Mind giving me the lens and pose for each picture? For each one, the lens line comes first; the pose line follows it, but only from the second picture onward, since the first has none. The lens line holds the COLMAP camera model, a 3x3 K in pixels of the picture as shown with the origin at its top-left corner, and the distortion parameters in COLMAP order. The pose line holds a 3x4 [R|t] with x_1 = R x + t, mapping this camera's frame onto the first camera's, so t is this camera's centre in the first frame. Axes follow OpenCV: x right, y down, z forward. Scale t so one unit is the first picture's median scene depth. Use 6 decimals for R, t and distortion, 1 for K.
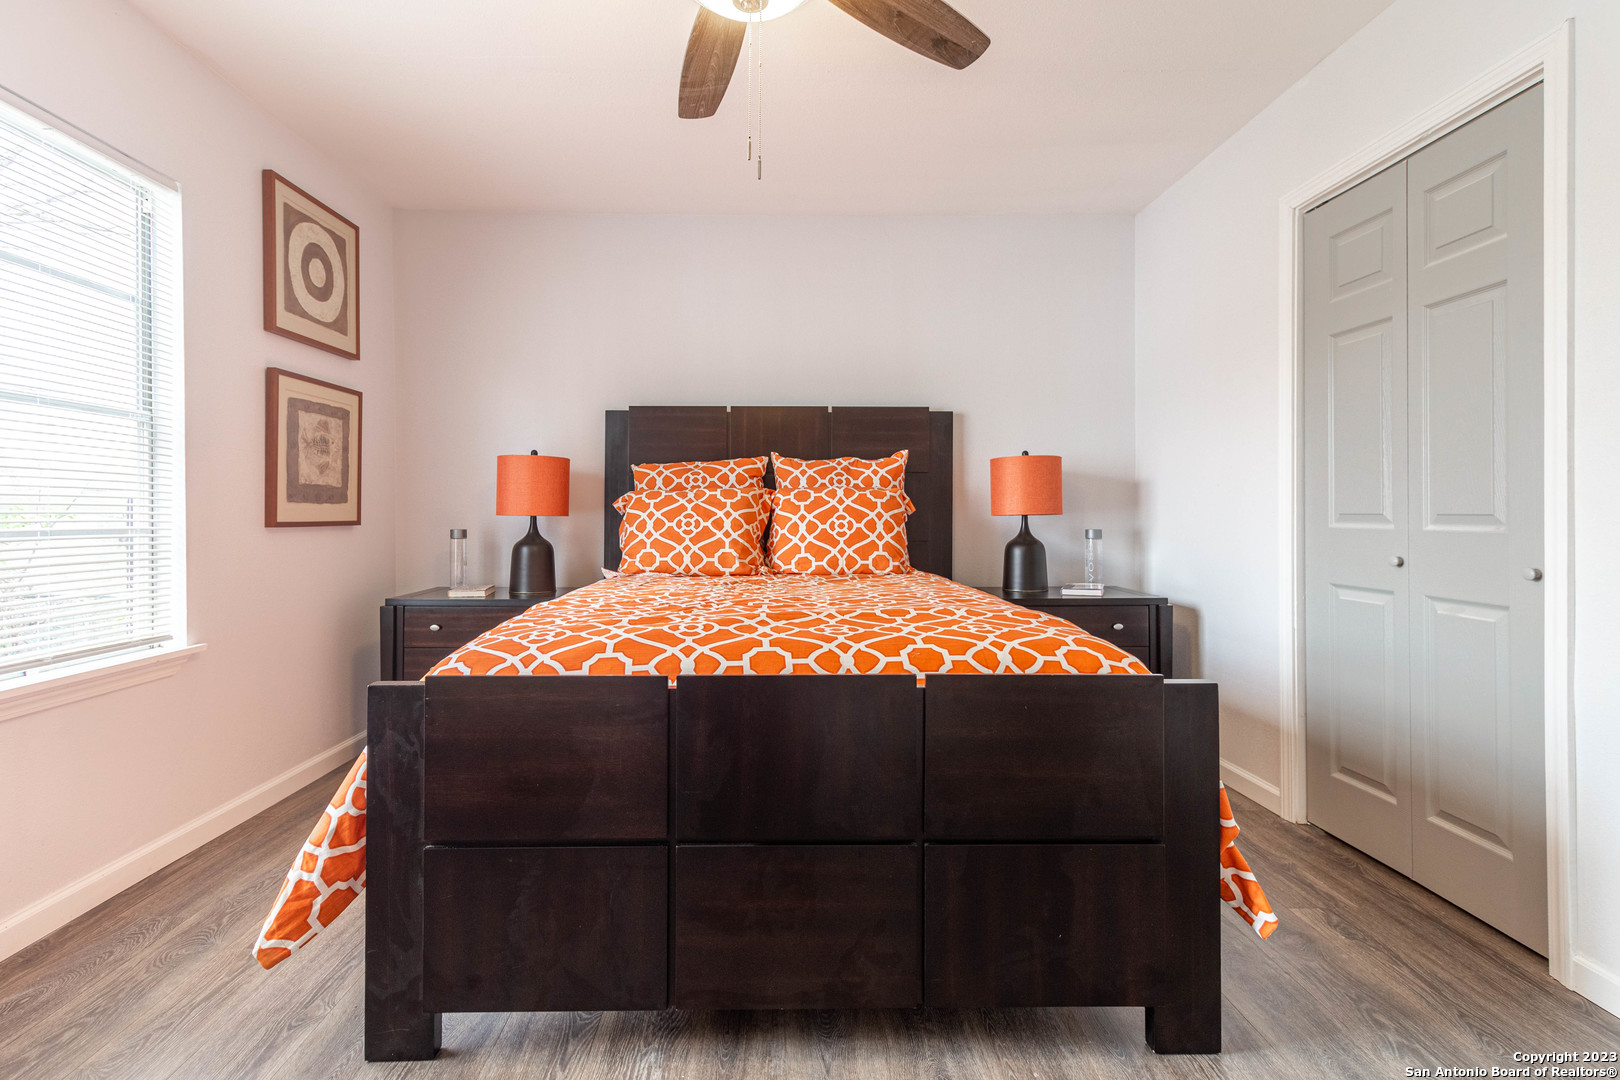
lens RADIAL K [[763.4, 0, 801.8], [0, 763.4, 497.3], [0, 0, 1]] dist [0.005997, 0.000410]
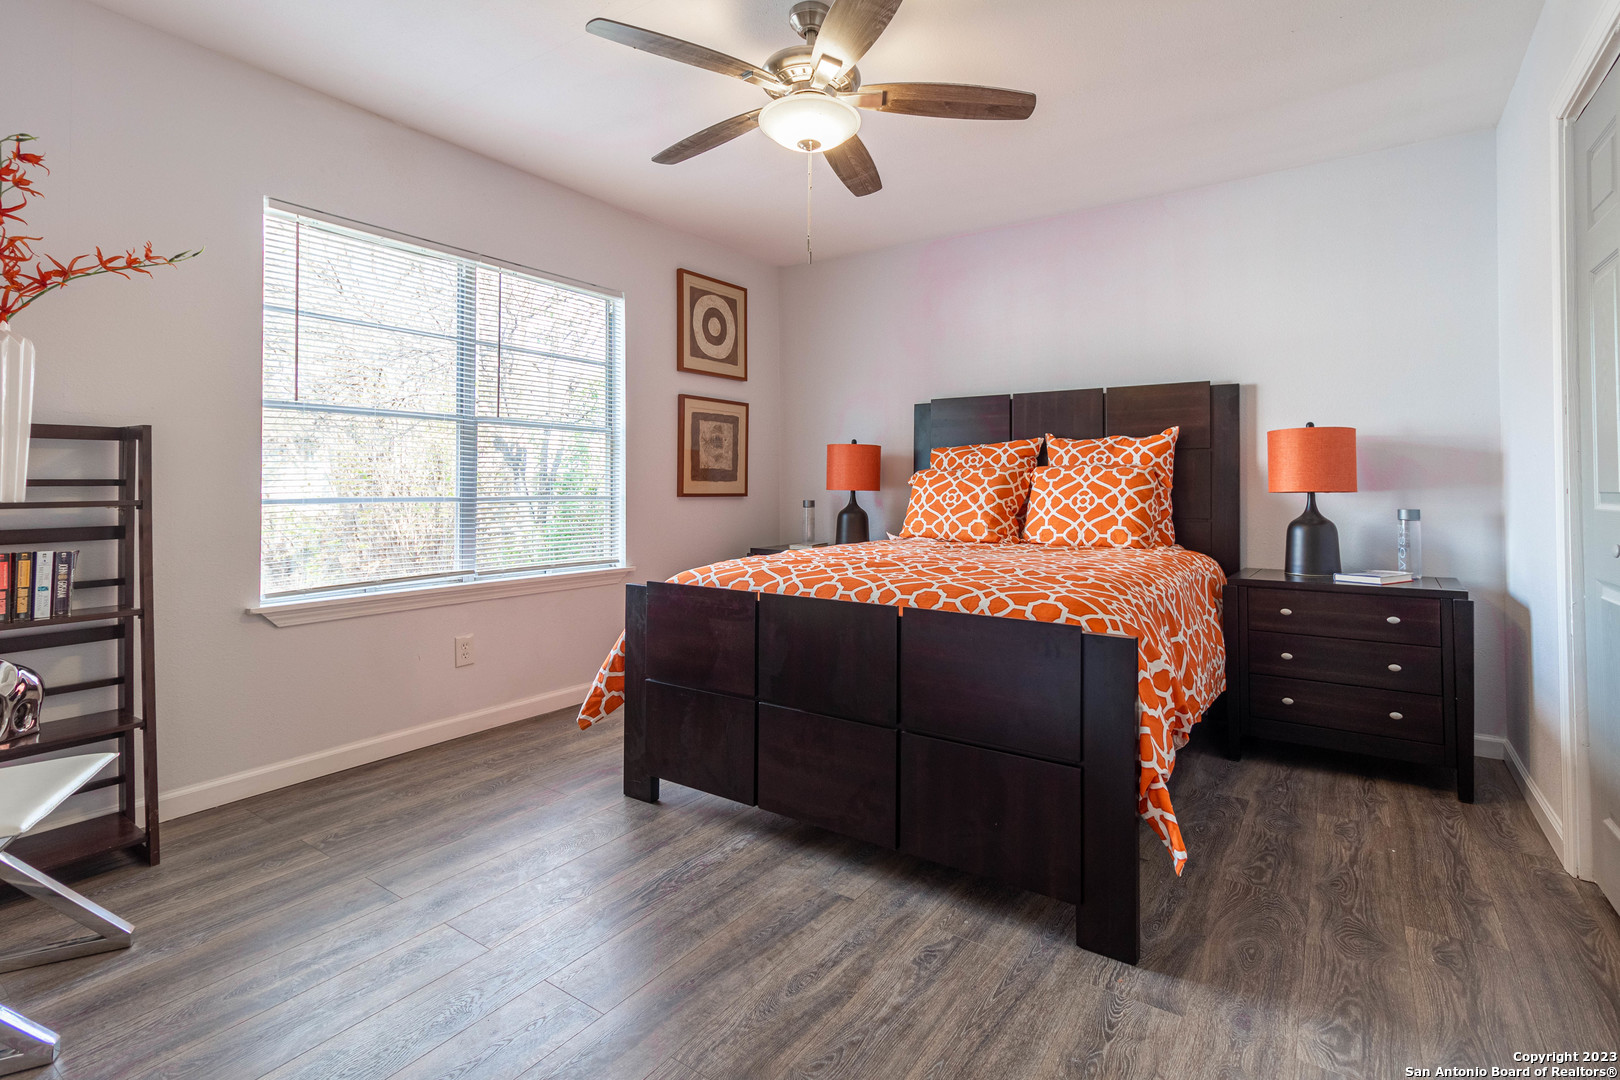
lens RADIAL K [[766.1, 0, 838.5], [0, 766.1, 459.7], [0, 0, 1]] dist [0.002709, 0.000444]
pose [[0.824882, -0.018442, -0.565005, 0.381721], [0.006954, 0.999723, -0.022479, 0.001062], [0.565263, 0.014614, 0.824781, -0.085983]]
